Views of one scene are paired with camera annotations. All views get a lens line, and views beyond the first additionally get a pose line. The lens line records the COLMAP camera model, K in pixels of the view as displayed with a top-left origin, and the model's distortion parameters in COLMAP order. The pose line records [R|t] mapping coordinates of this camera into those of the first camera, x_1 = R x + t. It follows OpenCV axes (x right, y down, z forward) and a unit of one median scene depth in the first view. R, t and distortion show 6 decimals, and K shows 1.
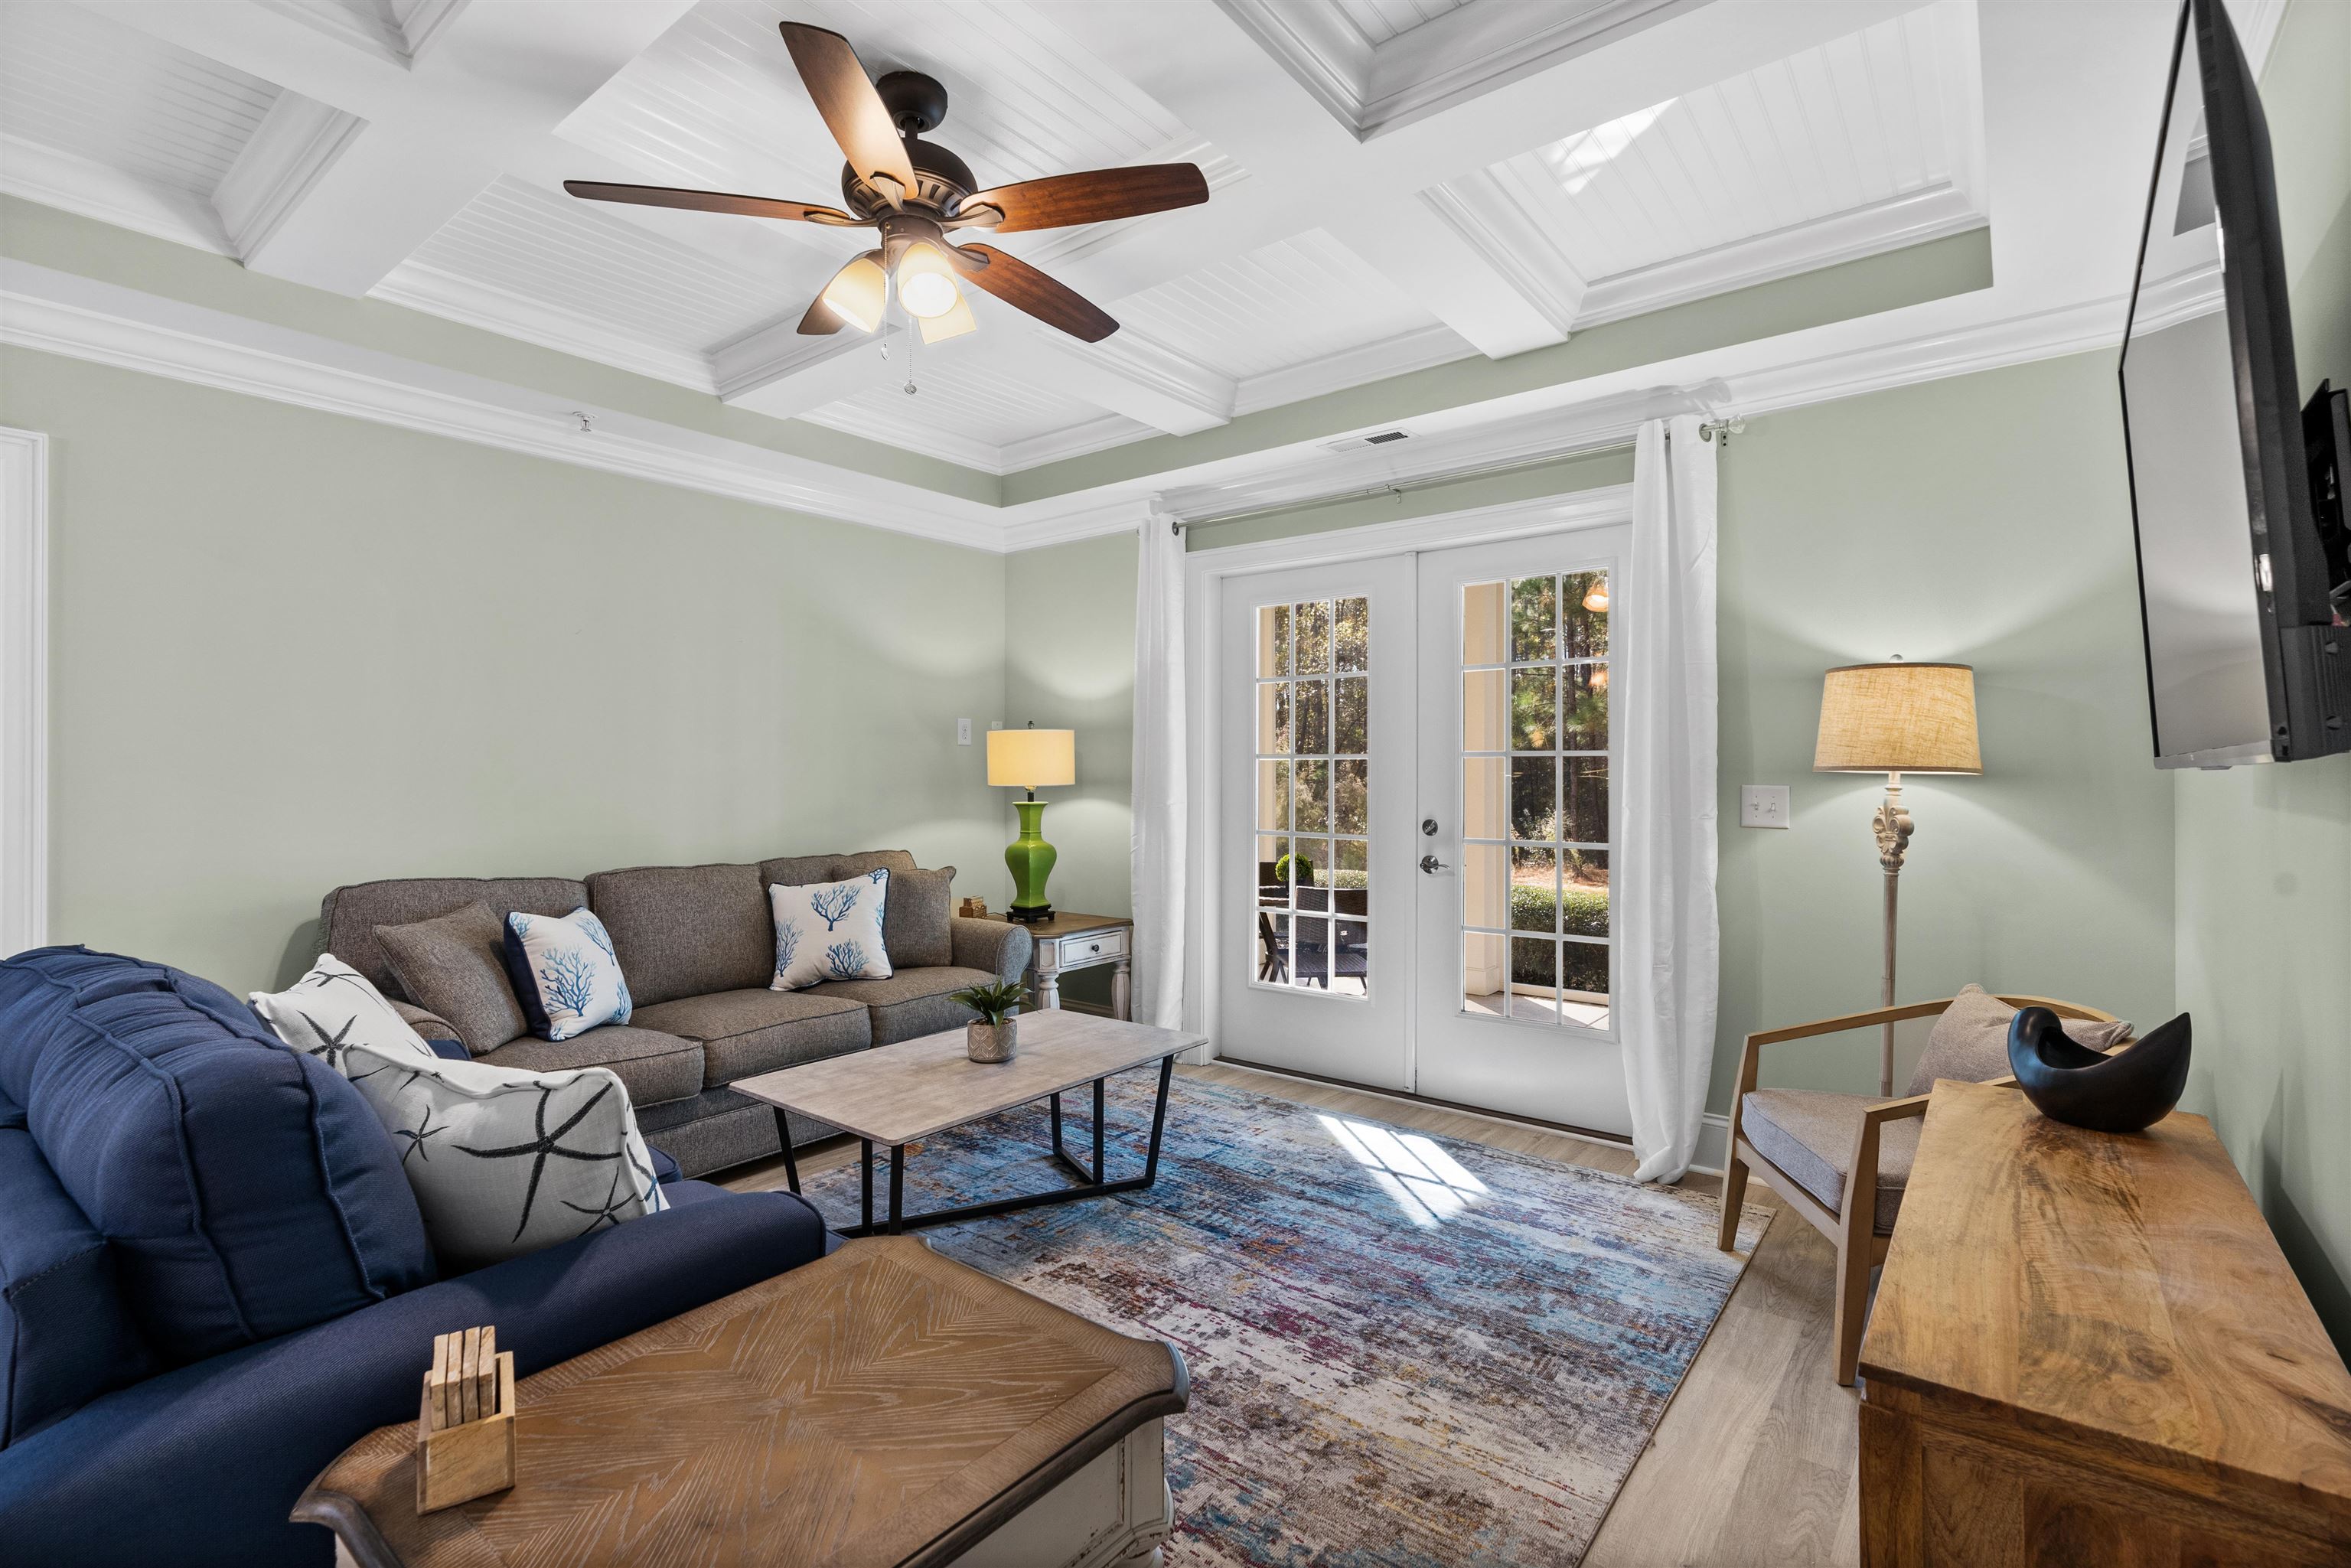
lens RADIAL K [[1086.0, 0, 1169.8], [0, 1086.0, 782.3], [0, 0, 1]] dist [-0.002452, -0.000007]
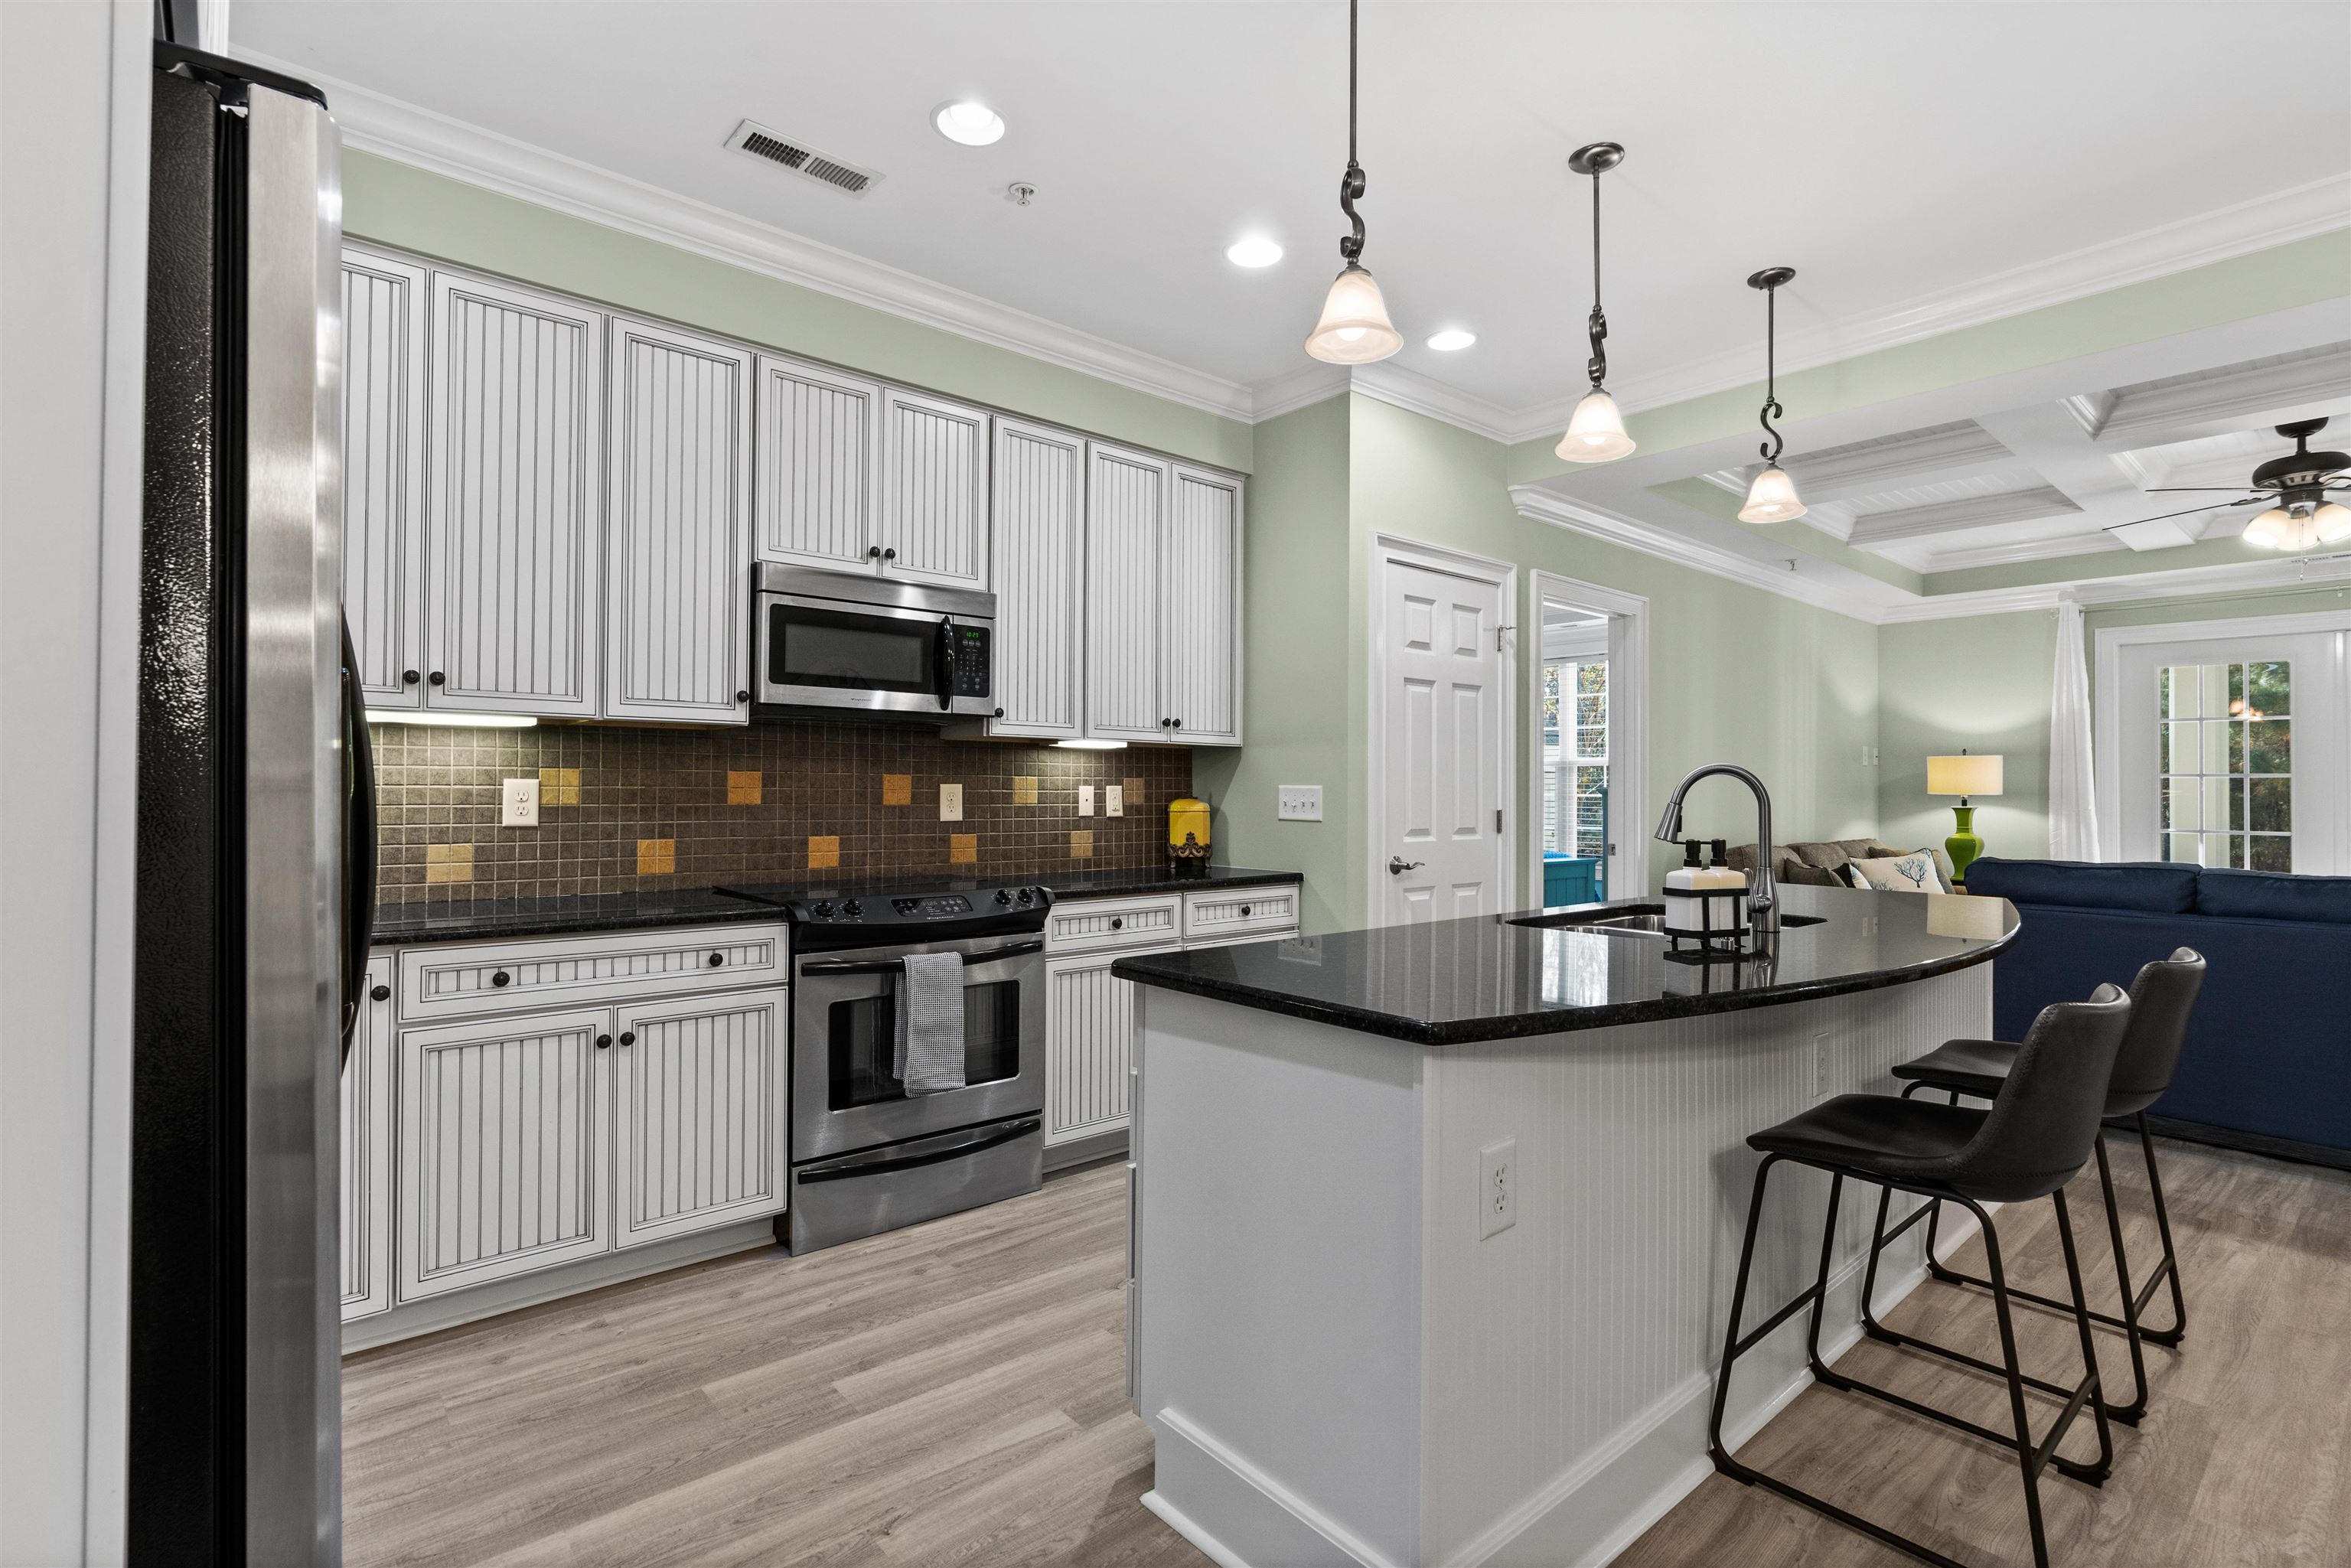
lens RADIAL K [[1101.0, 0, 1172.6], [0, 1101.0, 776.1], [0, 0, 1]] dist [-0.002959, 0.000125]
pose [[0.982146, 0.007952, -0.187953, -1.310689], [-0.011953, 0.999725, -0.020164, 0.030126], [0.187741, 0.022051, 0.981971, -0.890836]]
